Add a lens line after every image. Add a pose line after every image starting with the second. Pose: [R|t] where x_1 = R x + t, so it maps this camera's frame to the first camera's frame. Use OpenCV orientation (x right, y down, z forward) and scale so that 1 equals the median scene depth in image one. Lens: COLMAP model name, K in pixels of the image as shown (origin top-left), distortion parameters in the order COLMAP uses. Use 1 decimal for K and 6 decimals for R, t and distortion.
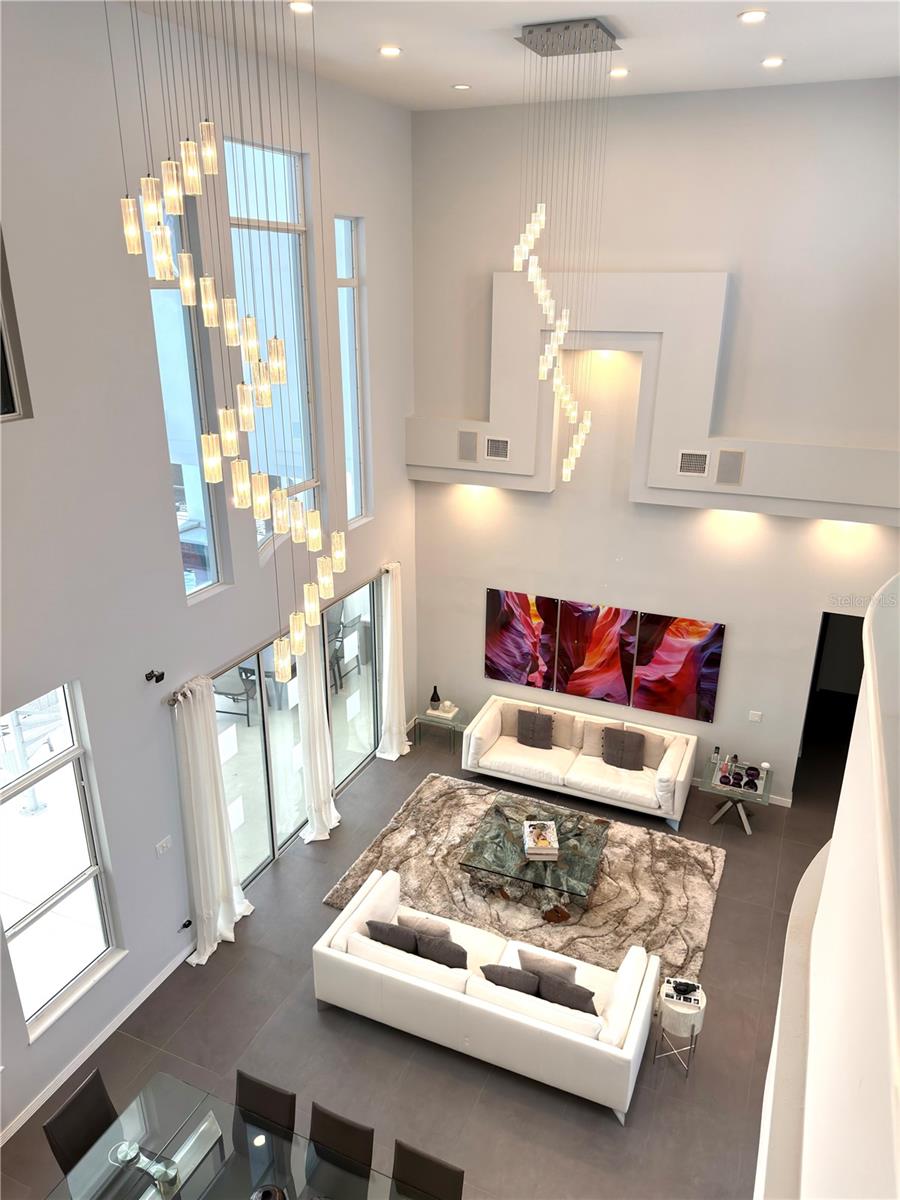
lens RADIAL K [[841.8, 0, 412.2], [0, 841.8, 594.1], [0, 0, 1]] dist [0.038841, -0.062665]
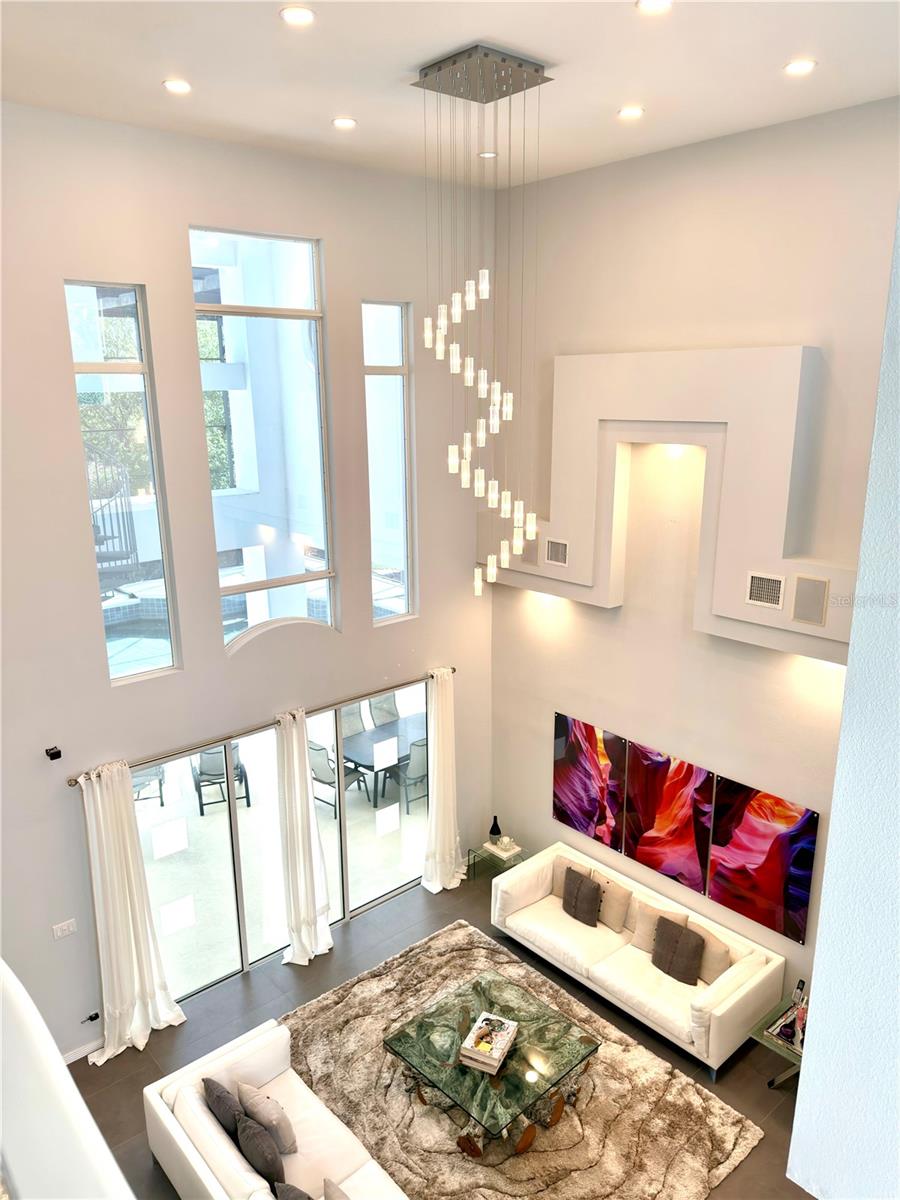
lens RADIAL K [[841.8, 0, 447.5], [0, 841.8, 589.5], [0, 0, 1]] dist [0.038841, -0.062665]
pose [[0.909174, 0.093088, -0.405879, 0.348739], [-0.135910, 0.987652, -0.077924, -0.052703], [0.393614, 0.126009, 0.910599, 0.179973]]
